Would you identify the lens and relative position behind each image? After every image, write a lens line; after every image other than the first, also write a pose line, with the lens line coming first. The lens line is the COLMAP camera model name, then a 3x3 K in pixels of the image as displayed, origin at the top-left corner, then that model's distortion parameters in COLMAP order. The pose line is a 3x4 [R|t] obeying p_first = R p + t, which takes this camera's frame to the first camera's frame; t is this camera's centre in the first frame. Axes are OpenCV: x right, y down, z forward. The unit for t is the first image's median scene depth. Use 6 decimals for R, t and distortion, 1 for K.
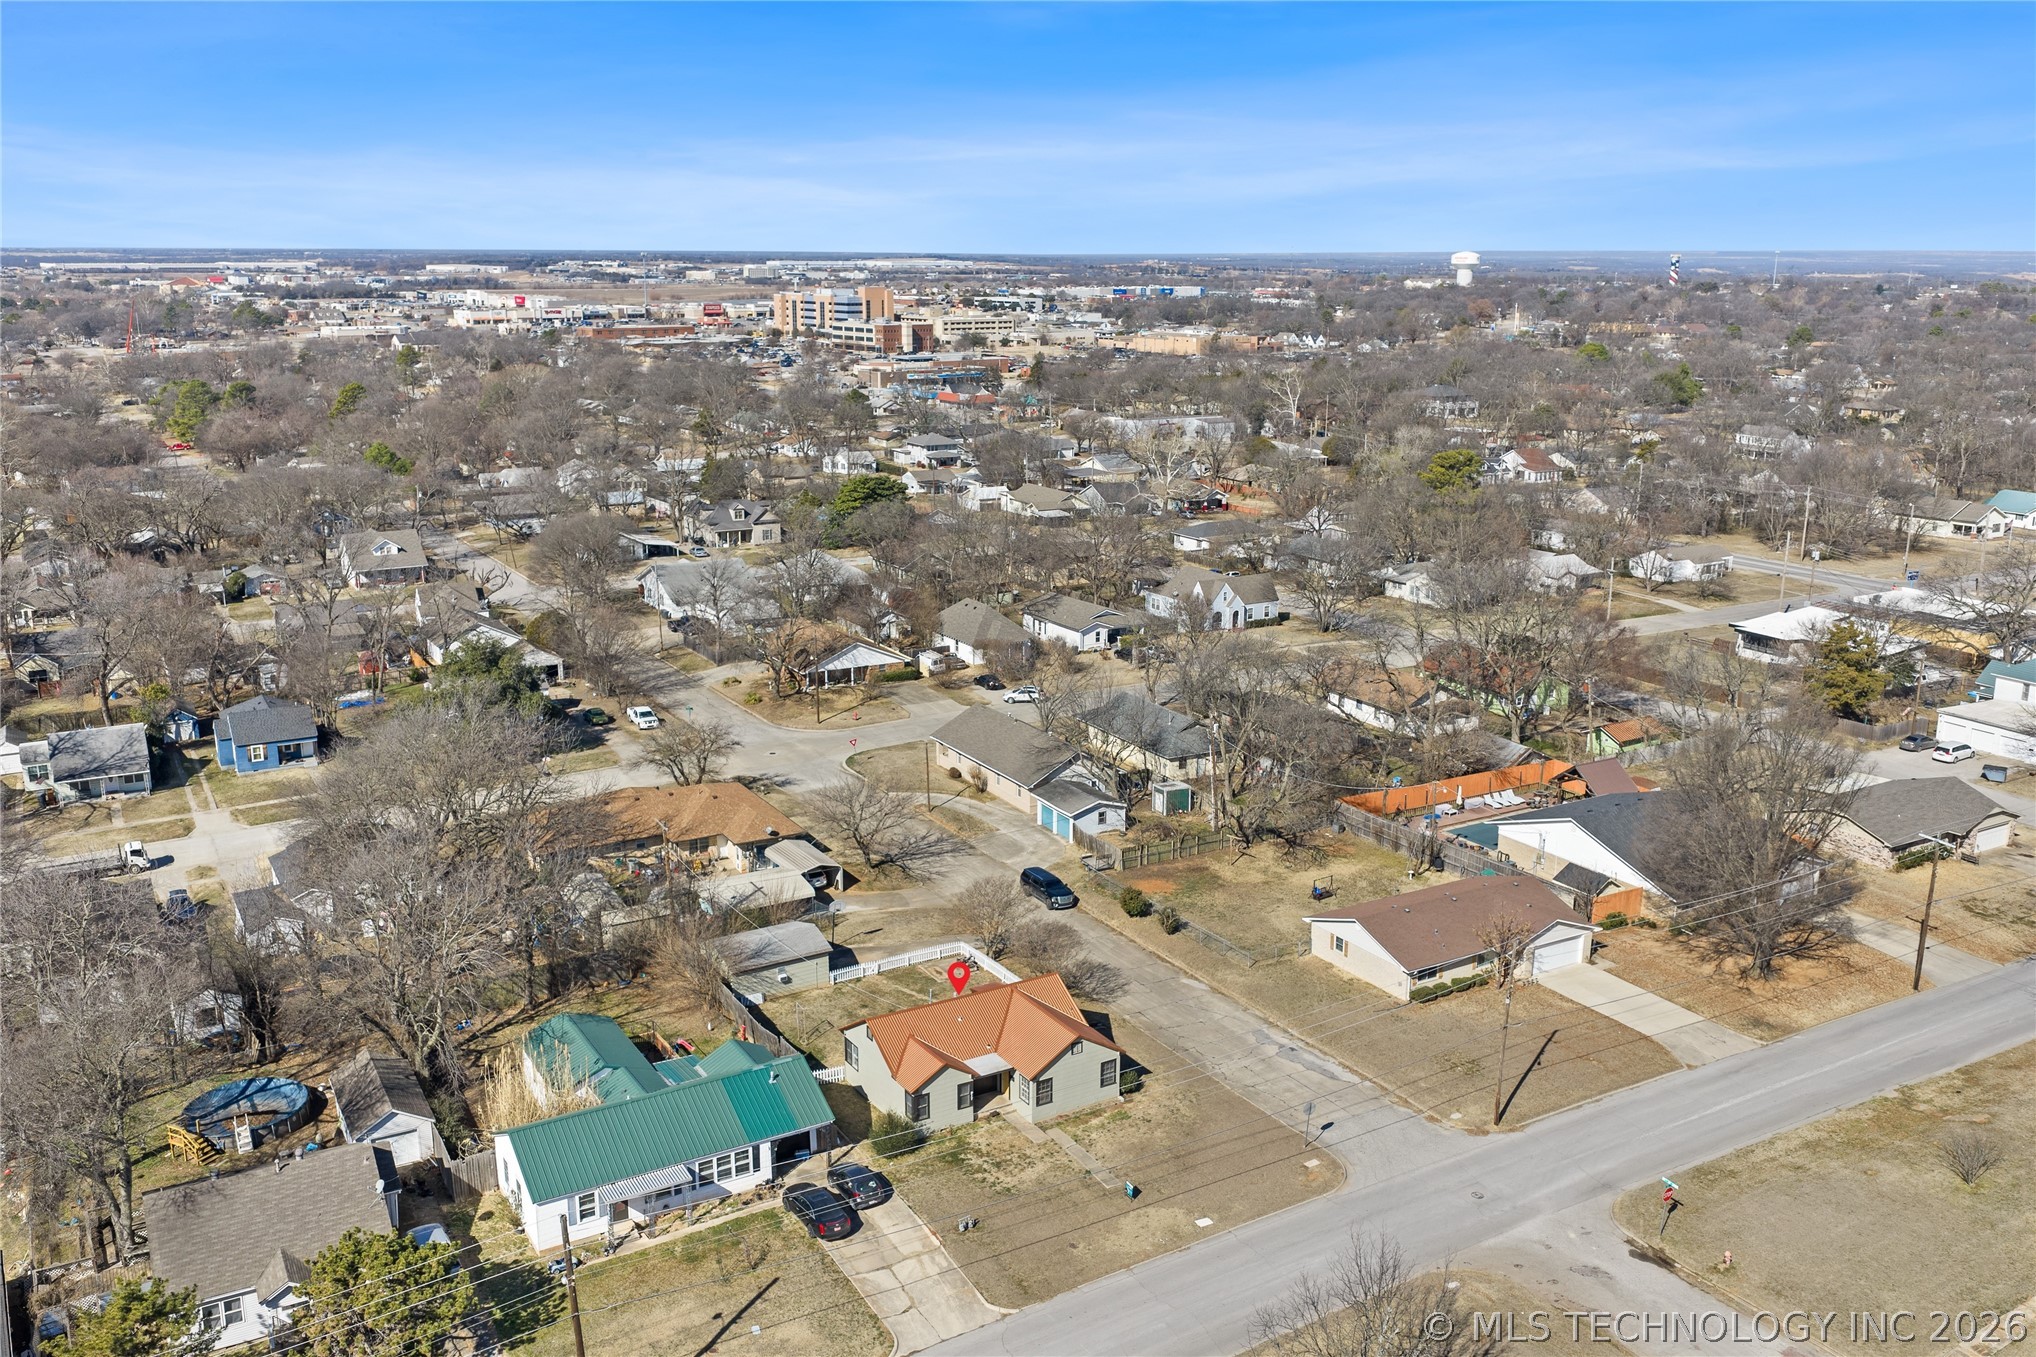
lens RADIAL K [[1716.1, 0, 1018.0], [0, 1716.1, 678.5], [0, 0, 1]] dist [0.015199, -0.014830]
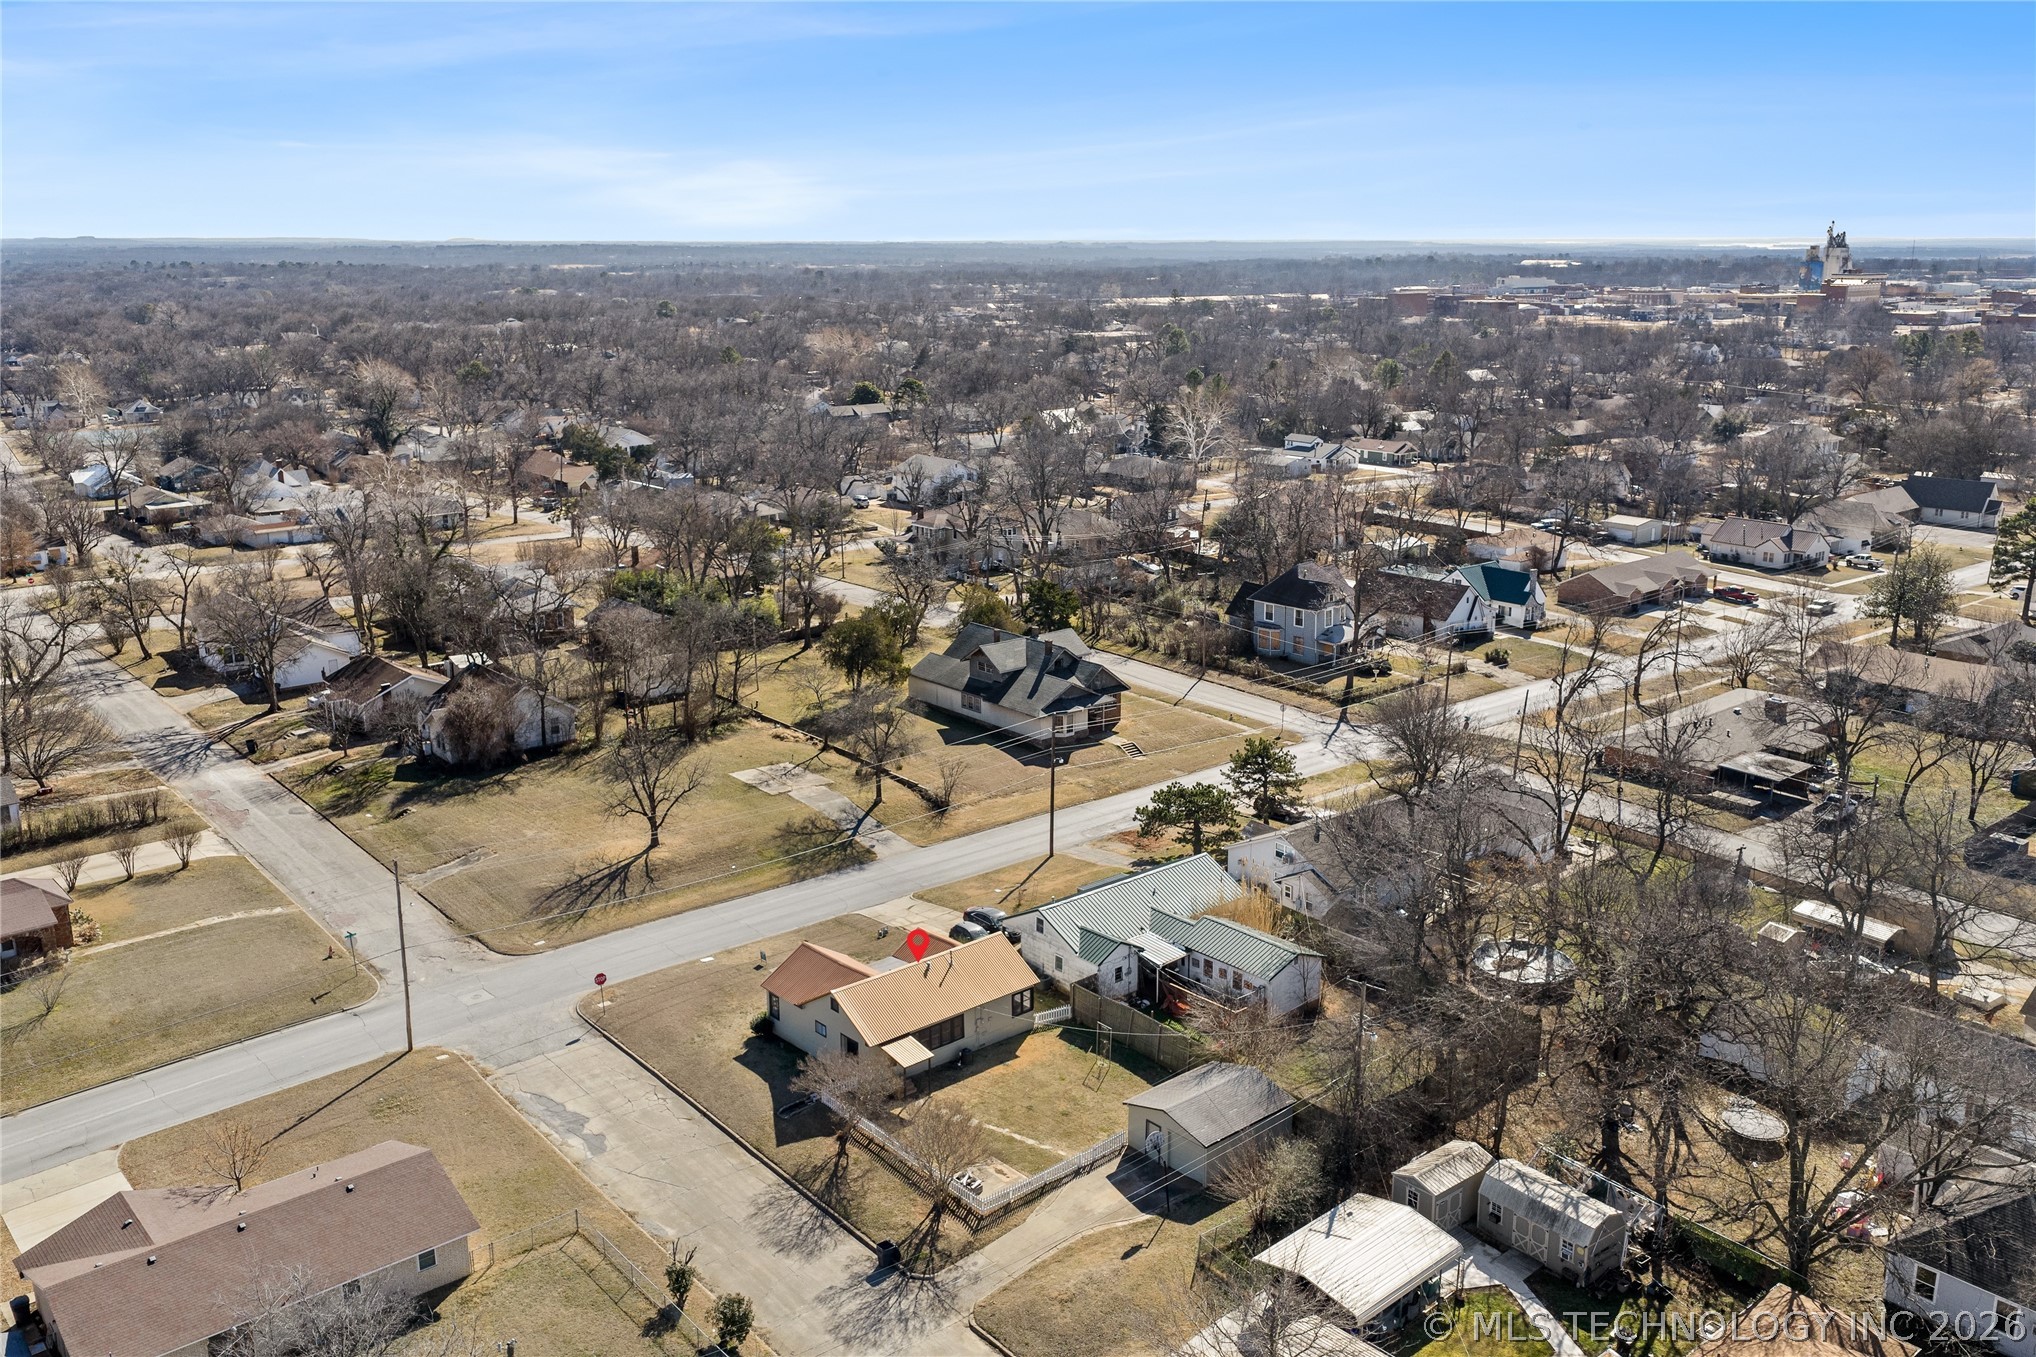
lens RADIAL K [[1709.3, 0, 1023.0], [0, 1709.3, 681.6], [0, 0, 1]] dist [0.009213, -0.008011]
pose [[-0.982902, 0.050023, -0.177202, 0.040402], [-0.041968, 0.876193, 0.480129, -0.228169], [0.179281, 0.479357, -0.859113, 0.920412]]
